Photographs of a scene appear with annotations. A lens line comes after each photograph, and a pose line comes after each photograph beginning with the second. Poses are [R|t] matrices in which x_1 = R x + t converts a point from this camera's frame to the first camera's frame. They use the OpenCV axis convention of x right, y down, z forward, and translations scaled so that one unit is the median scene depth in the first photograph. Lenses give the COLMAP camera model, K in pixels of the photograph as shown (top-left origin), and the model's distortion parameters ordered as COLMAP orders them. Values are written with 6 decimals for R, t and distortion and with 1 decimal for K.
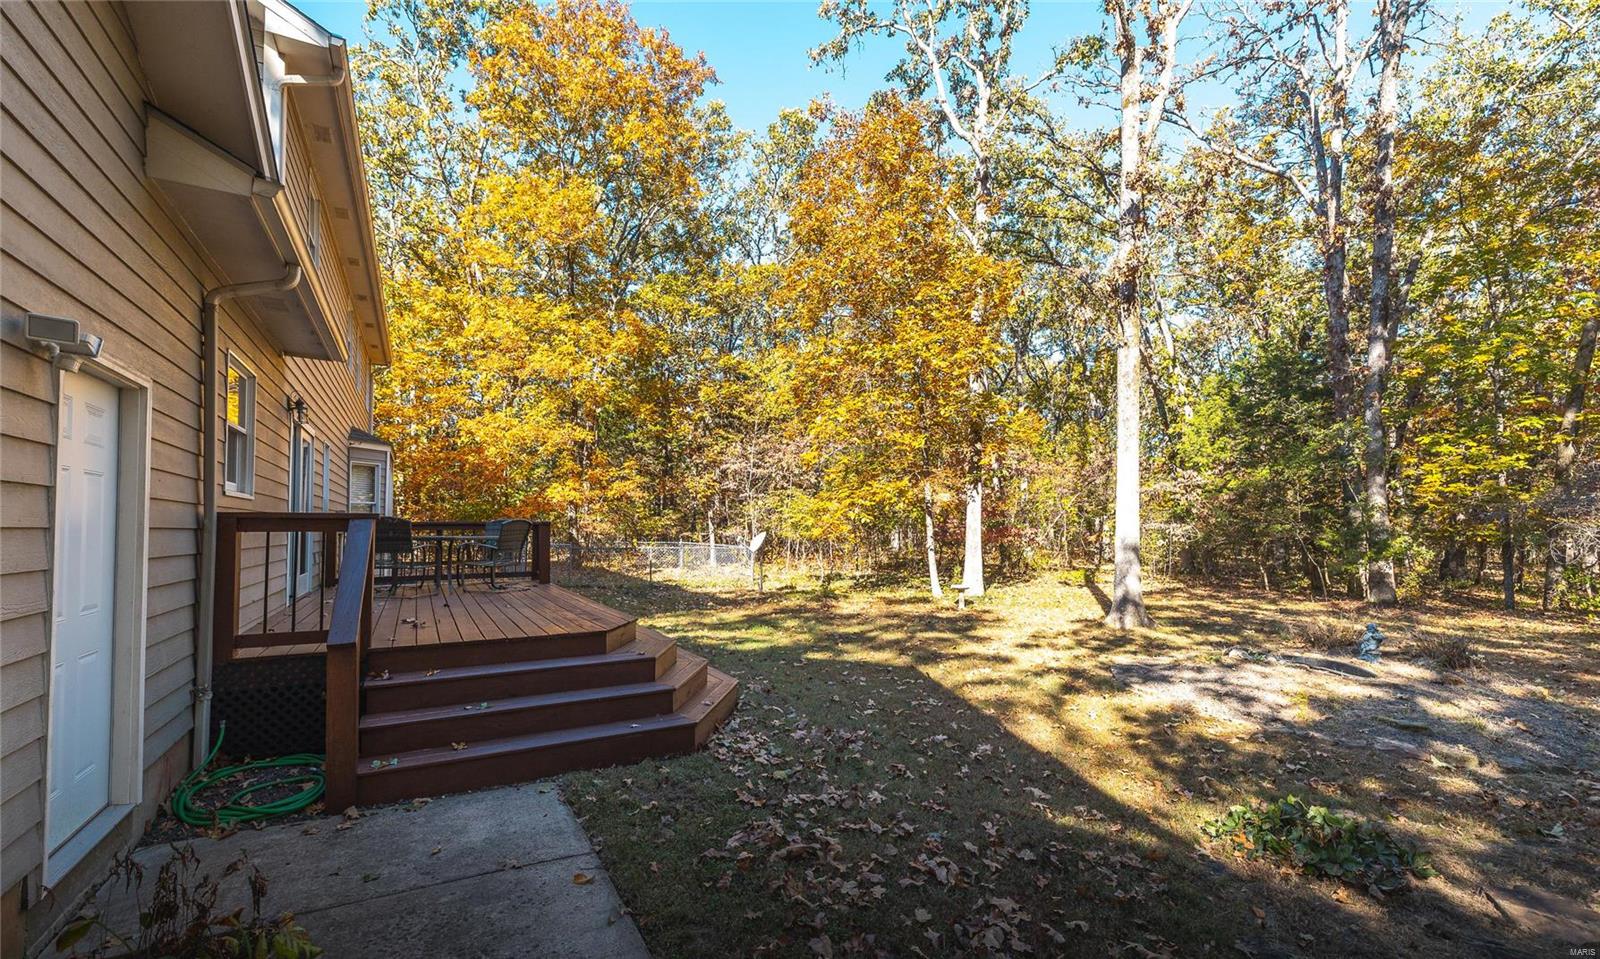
lens RADIAL K [[679.0, 0, 801.7], [0, 679.0, 500.7], [0, 0, 1]] dist [-0.001242, -0.000006]
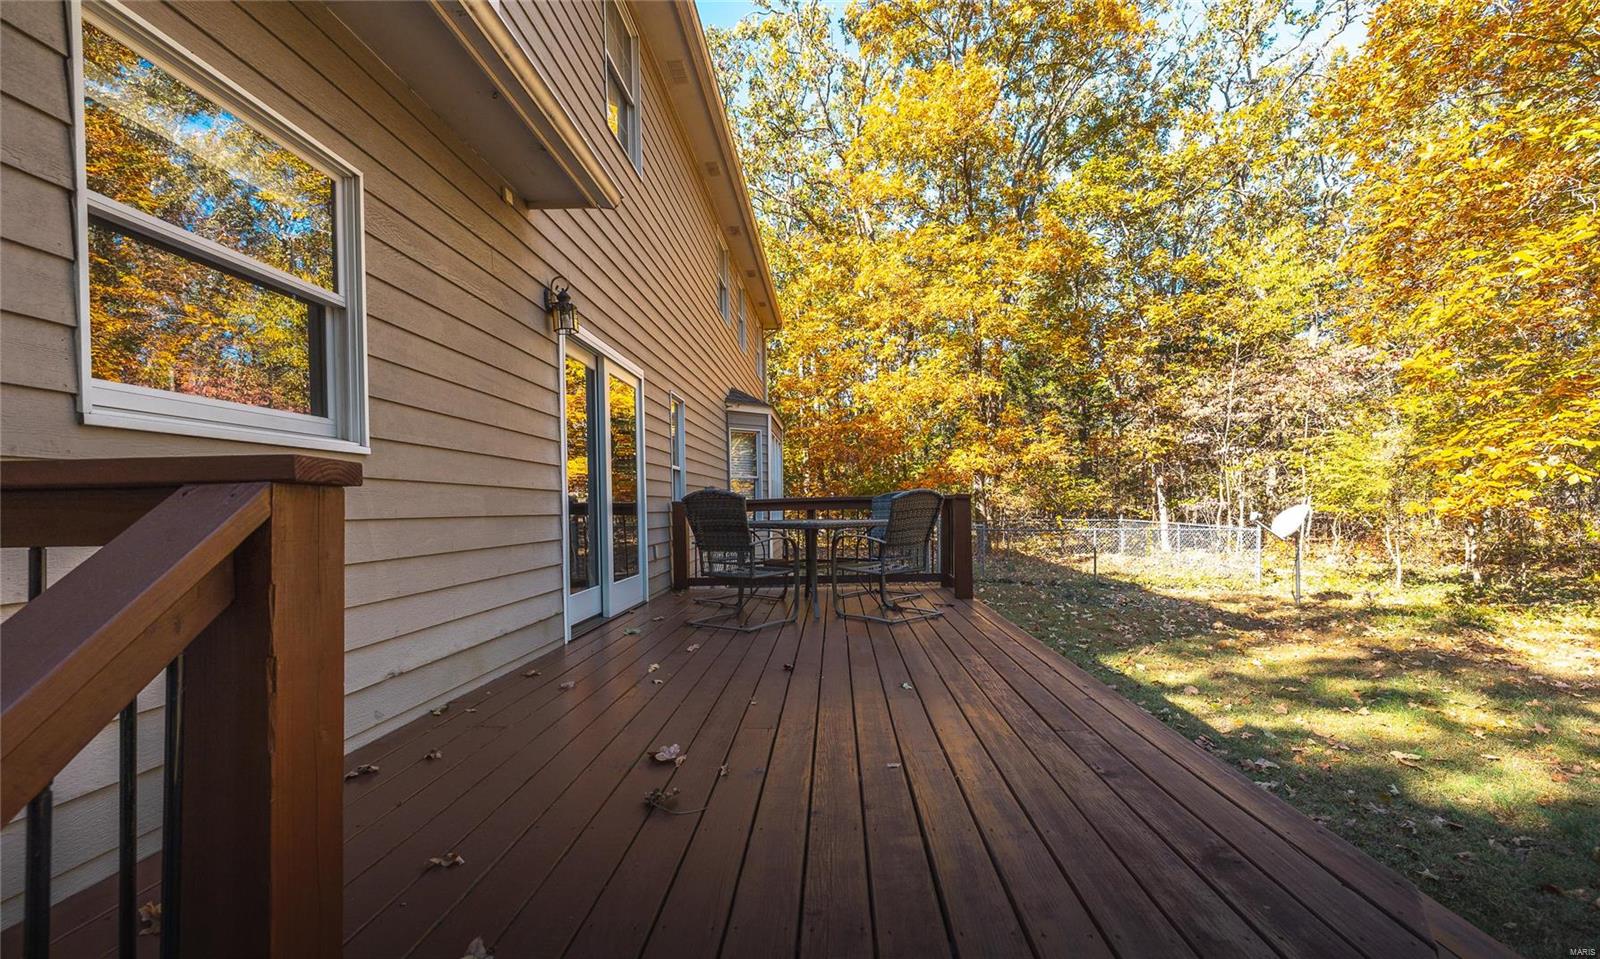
lens RADIAL K [[679.0, 0, 801.7], [0, 679.0, 500.7], [0, 0, 1]] dist [-0.001242, -0.000006]
pose [[0.844524, -0.016501, -0.535263, -0.083511], [0.037027, 0.998932, 0.027627, 0.007373], [0.534236, -0.043151, 0.844233, 0.199846]]
